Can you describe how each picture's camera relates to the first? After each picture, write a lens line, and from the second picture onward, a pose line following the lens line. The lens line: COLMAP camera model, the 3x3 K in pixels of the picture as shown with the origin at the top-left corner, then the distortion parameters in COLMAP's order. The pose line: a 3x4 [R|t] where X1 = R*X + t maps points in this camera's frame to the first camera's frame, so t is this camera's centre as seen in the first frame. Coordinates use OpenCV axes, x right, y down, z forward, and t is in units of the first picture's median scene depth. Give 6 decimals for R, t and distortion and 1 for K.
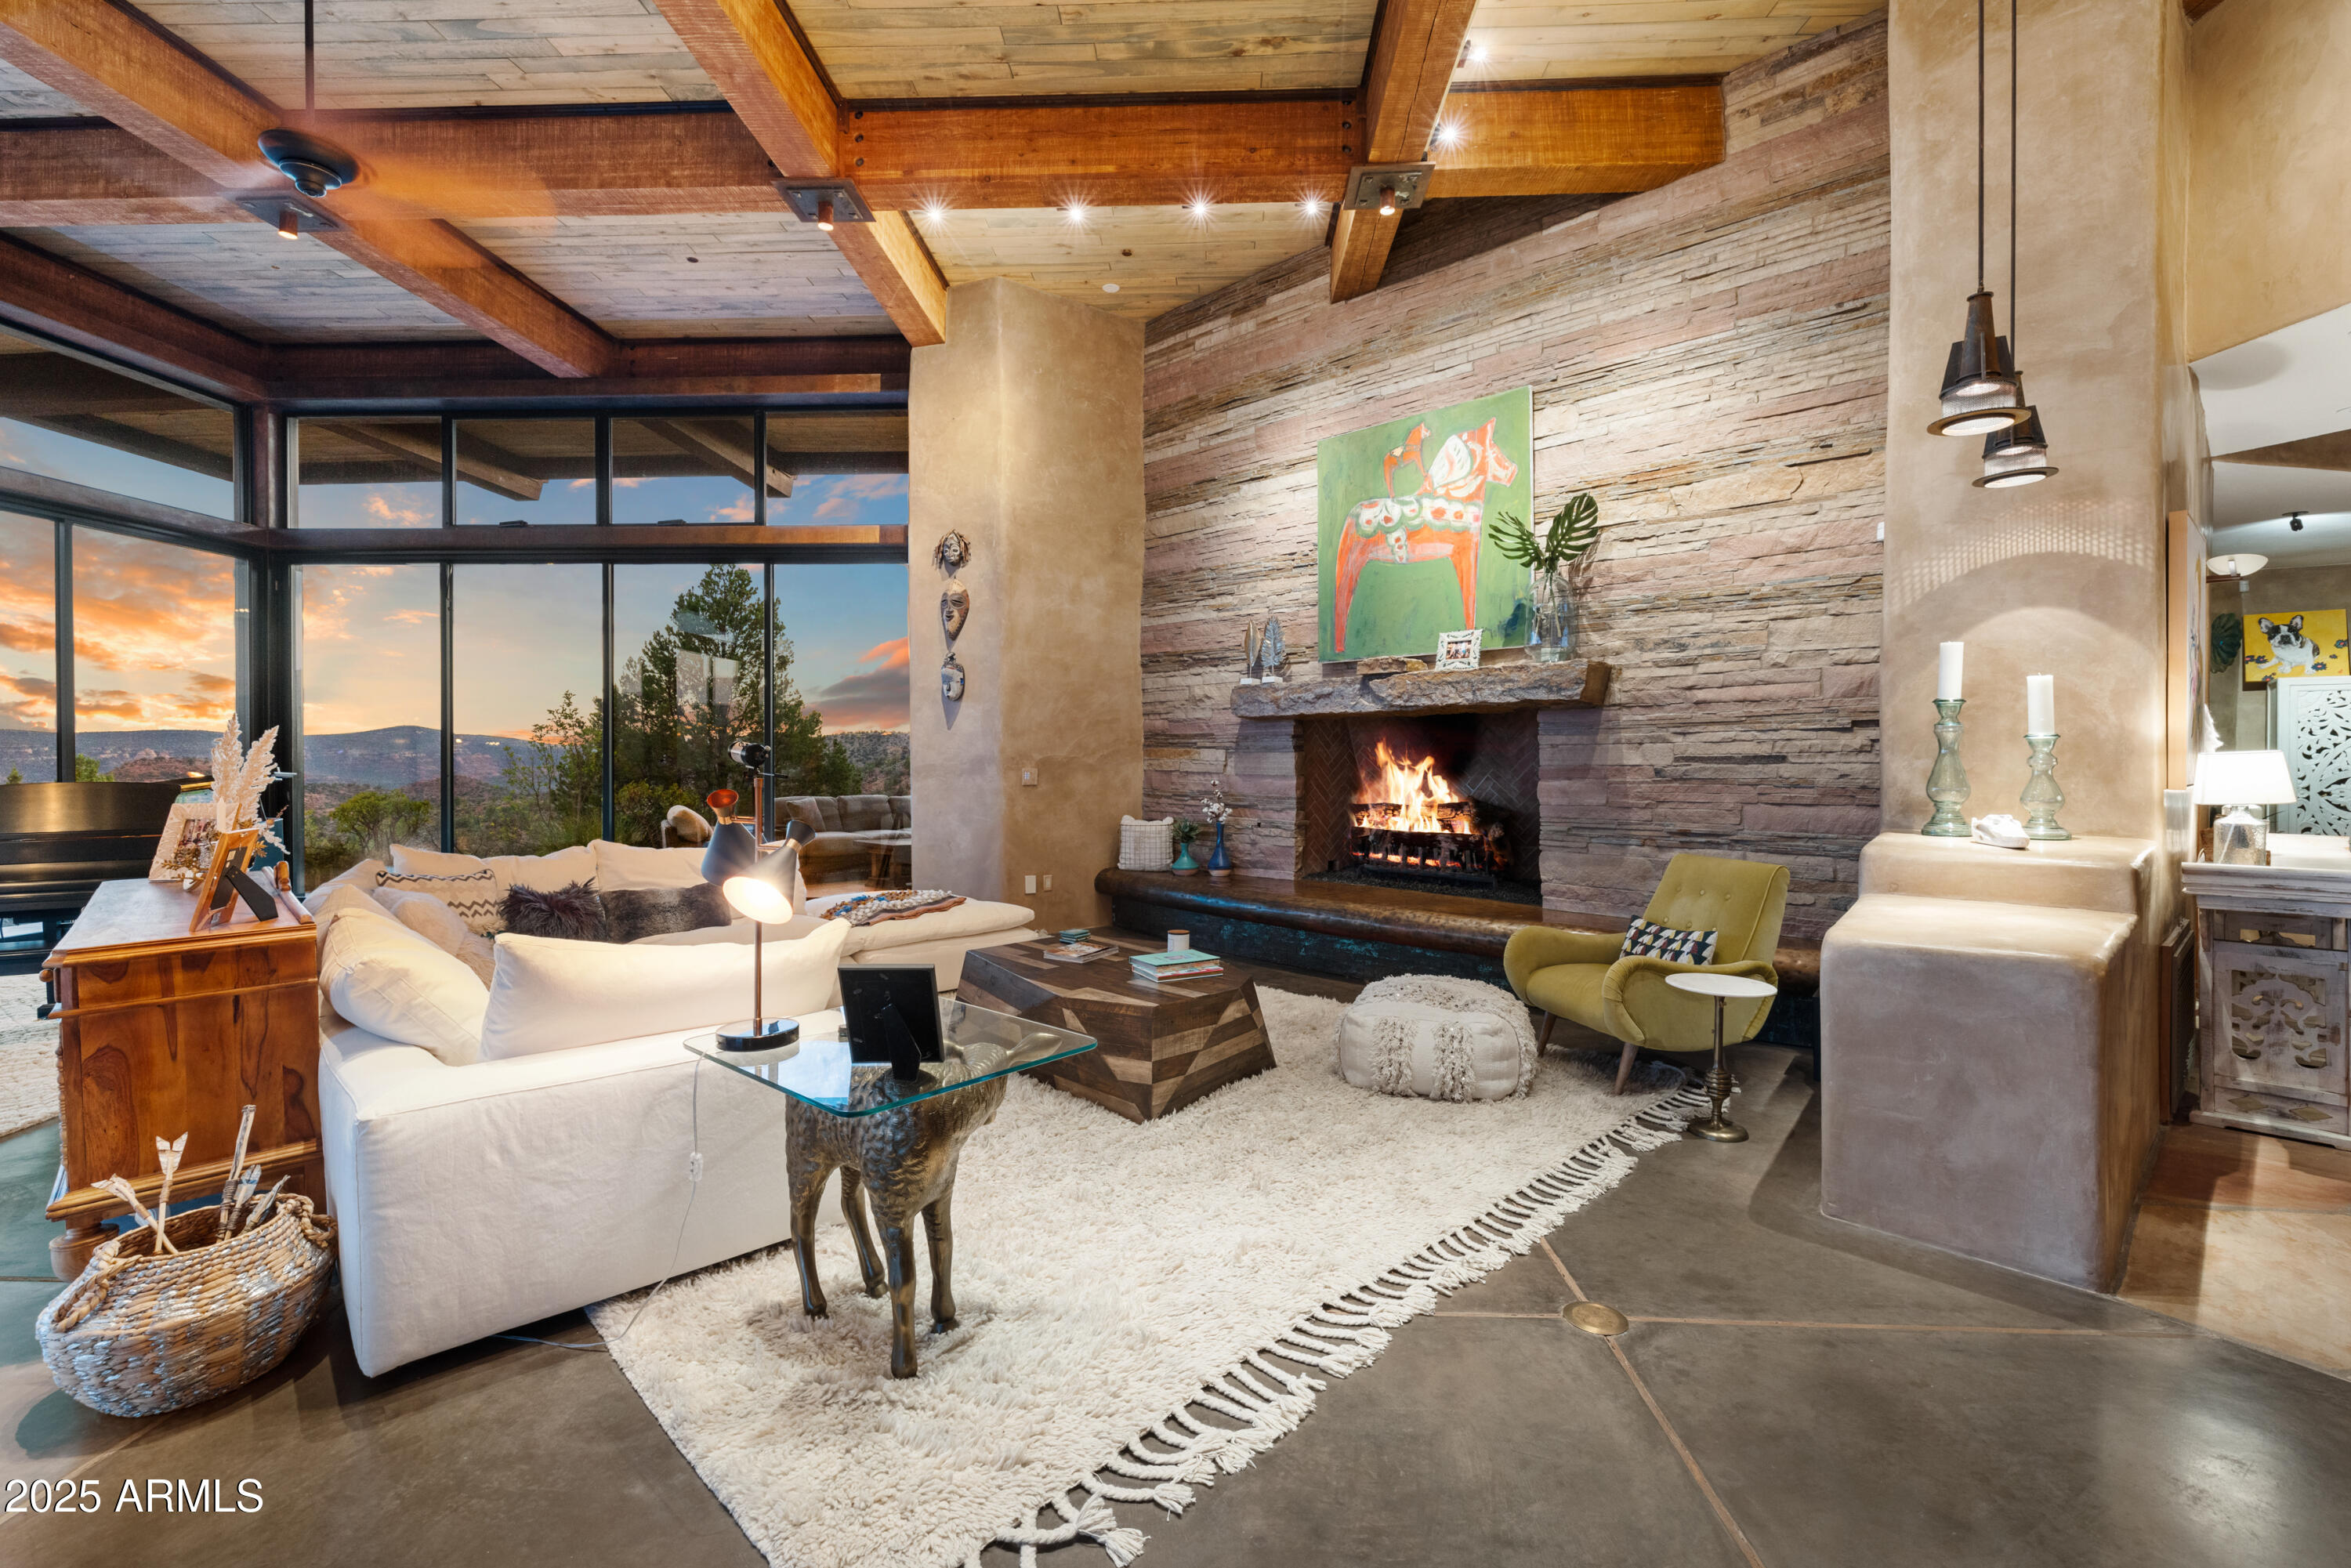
lens RADIAL K [[1017.9, 0, 1182.7], [0, 1017.9, 769.3], [0, 0, 1]] dist [-0.002292, 0.002036]
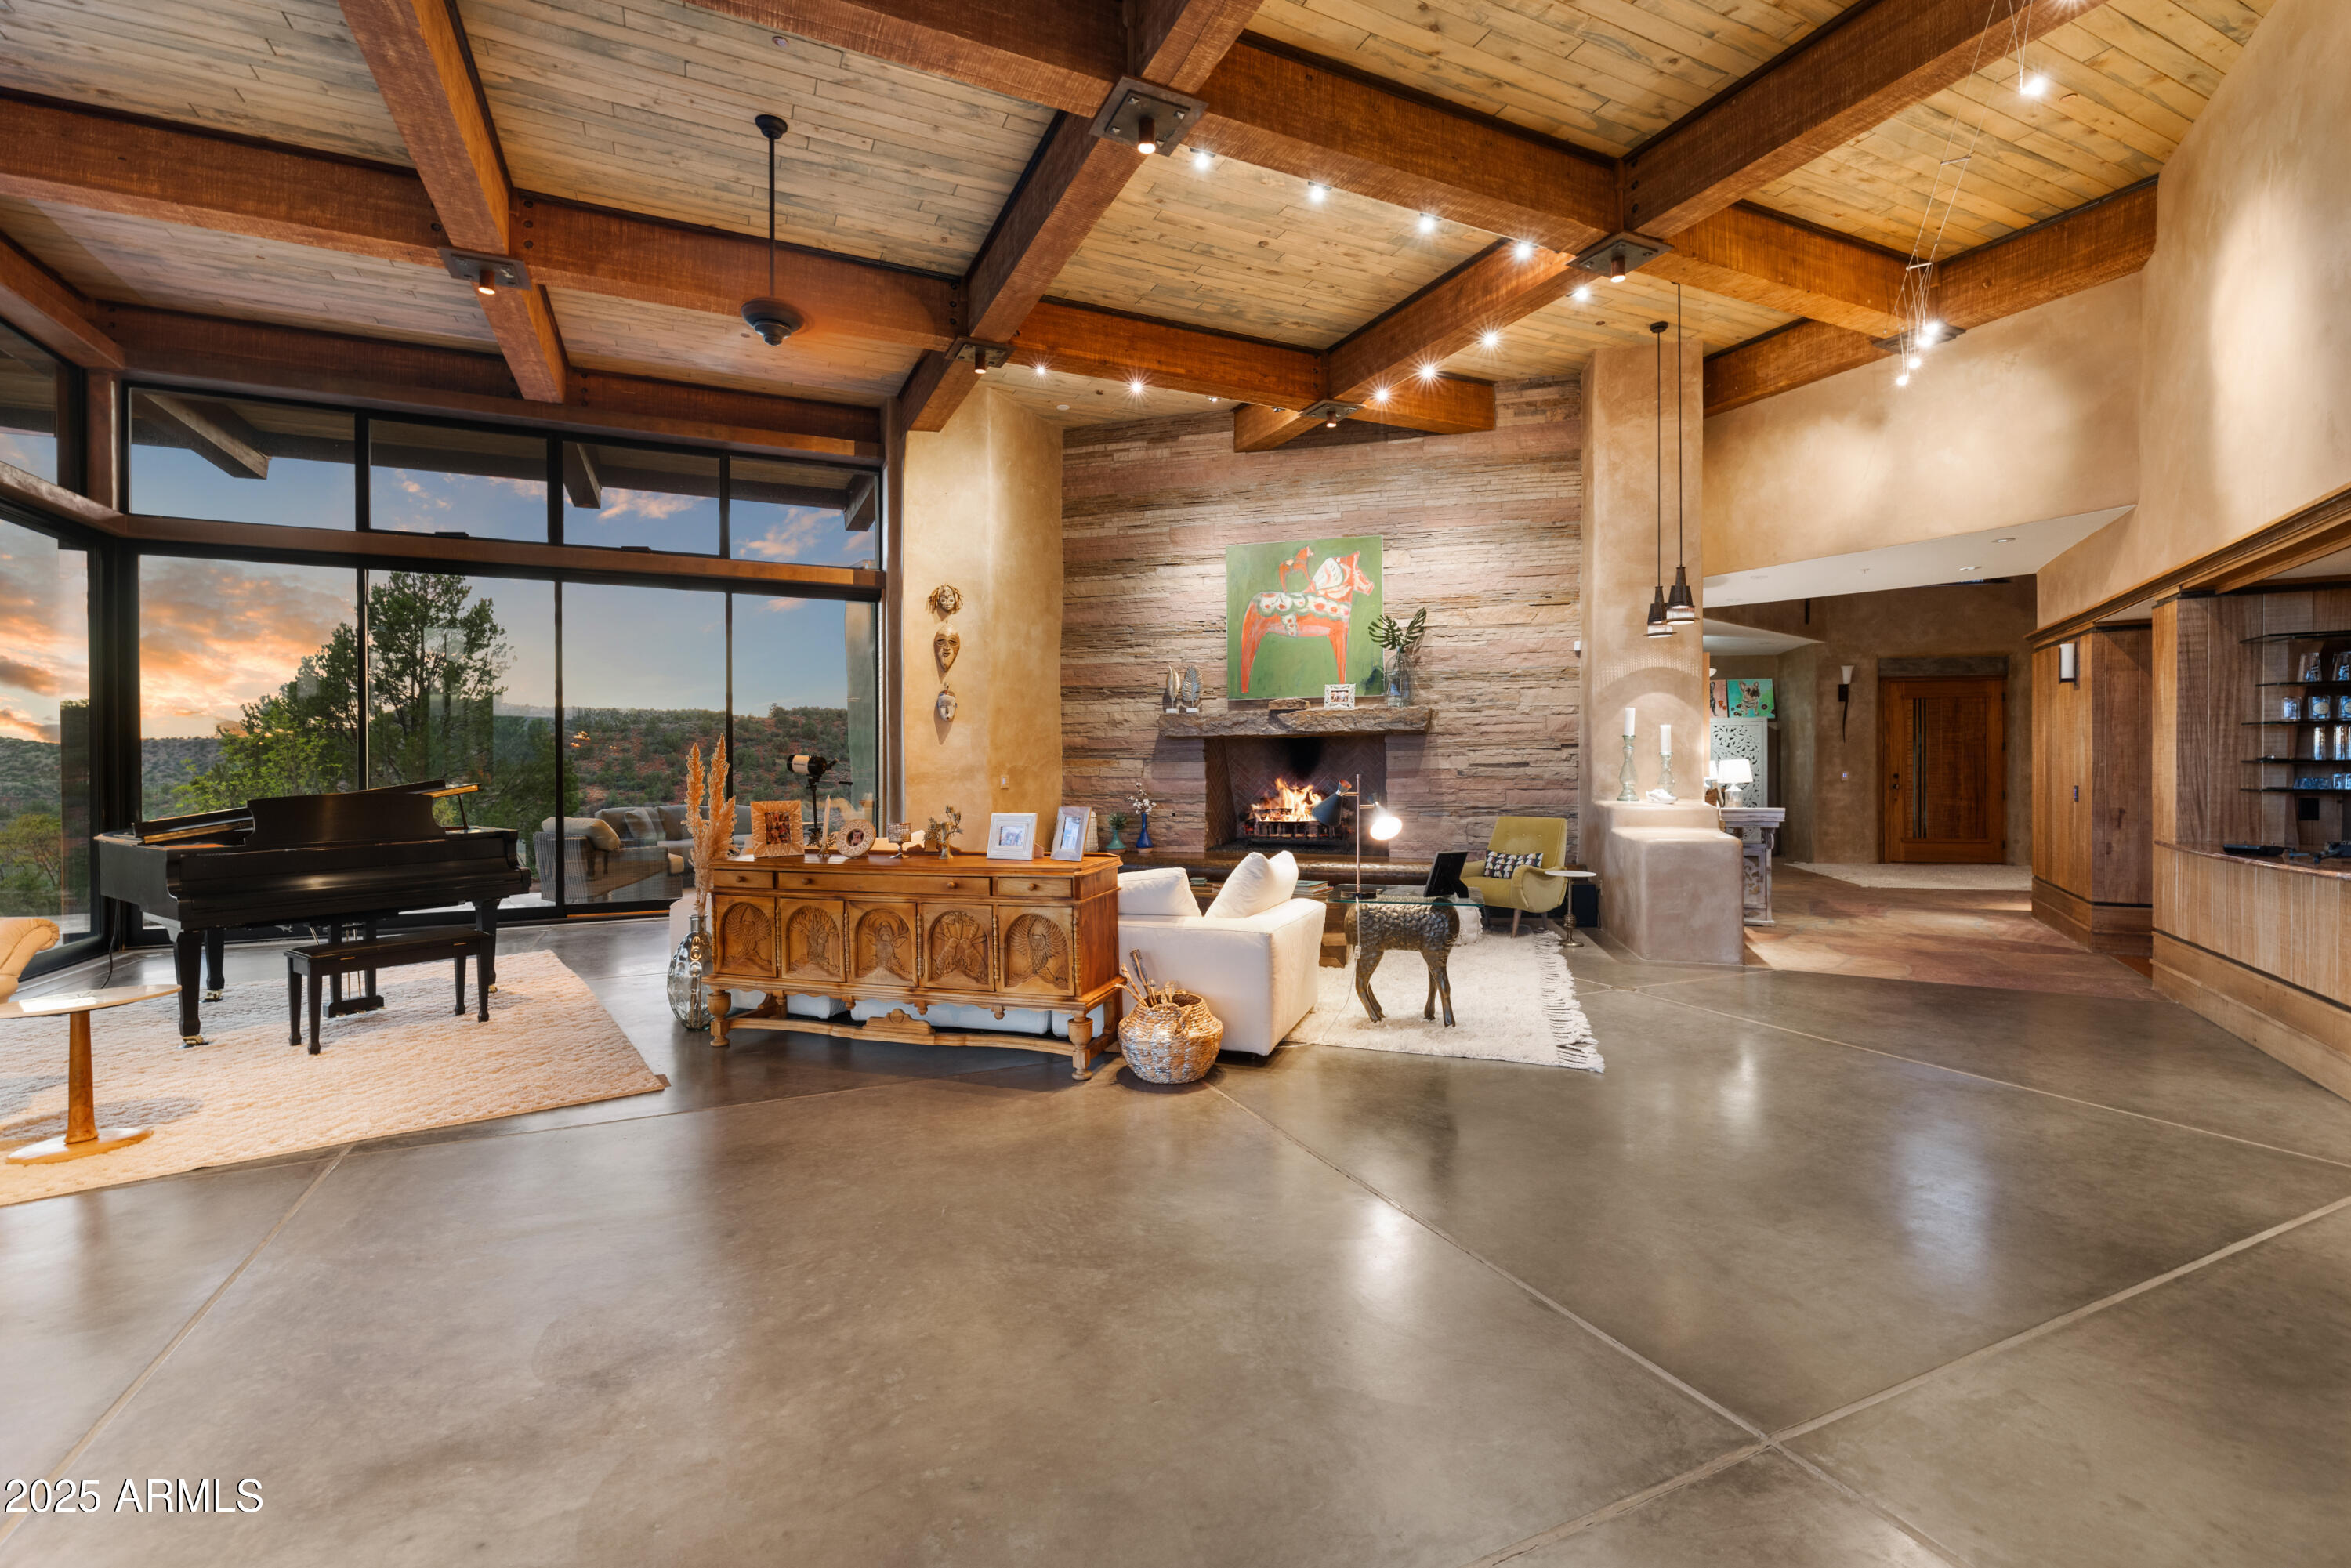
lens RADIAL K [[1017.9, 0, 1180.2], [0, 1017.9, 779.2], [0, 0, 1]] dist [-0.002292, 0.002036]
pose [[0.888992, -0.011165, 0.457787, -0.735215], [0.011134, 0.999934, 0.002766, 0.003787], [-0.457788, 0.002638, 0.889057, -0.312035]]
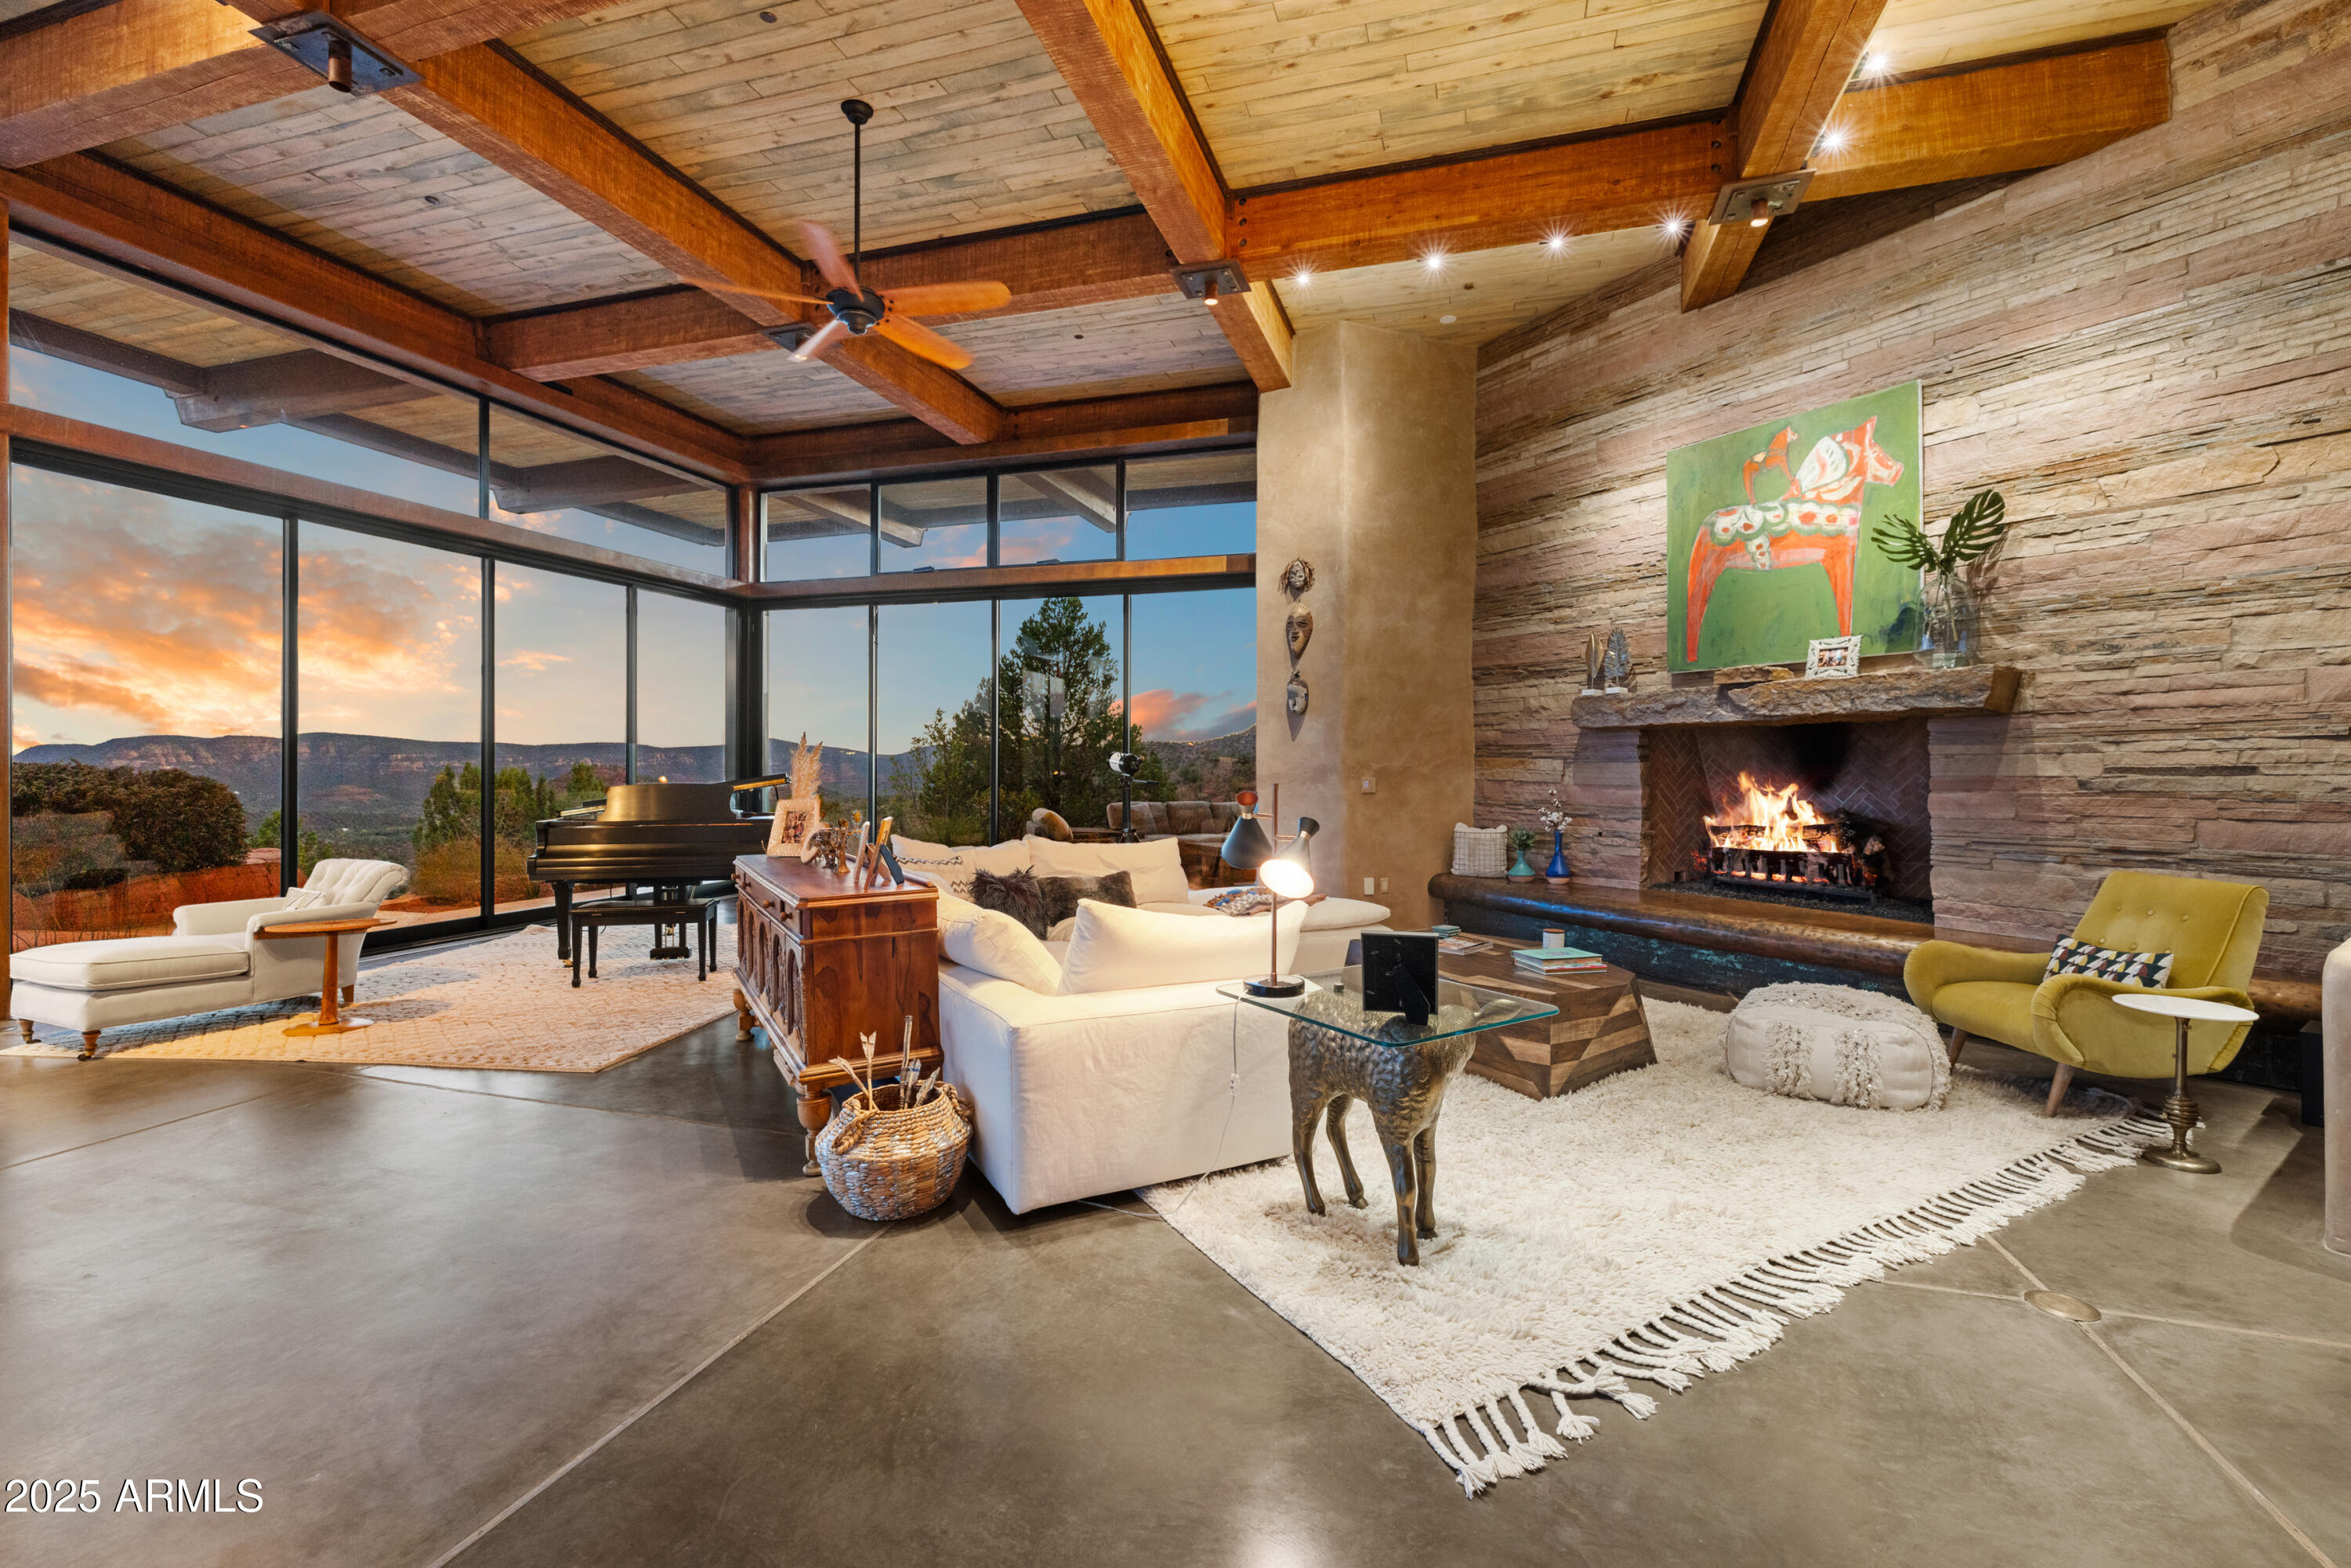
lens RADIAL K [[1017.9, 0, 1183.9], [0, 1017.9, 769.0], [0, 0, 1]] dist [-0.002292, 0.002036]
pose [[0.966179, 0.002664, -0.257858, -0.084591], [-0.005318, 0.999940, -0.009597, 0.002199], [0.257817, 0.010644, 0.966135, -0.106020]]
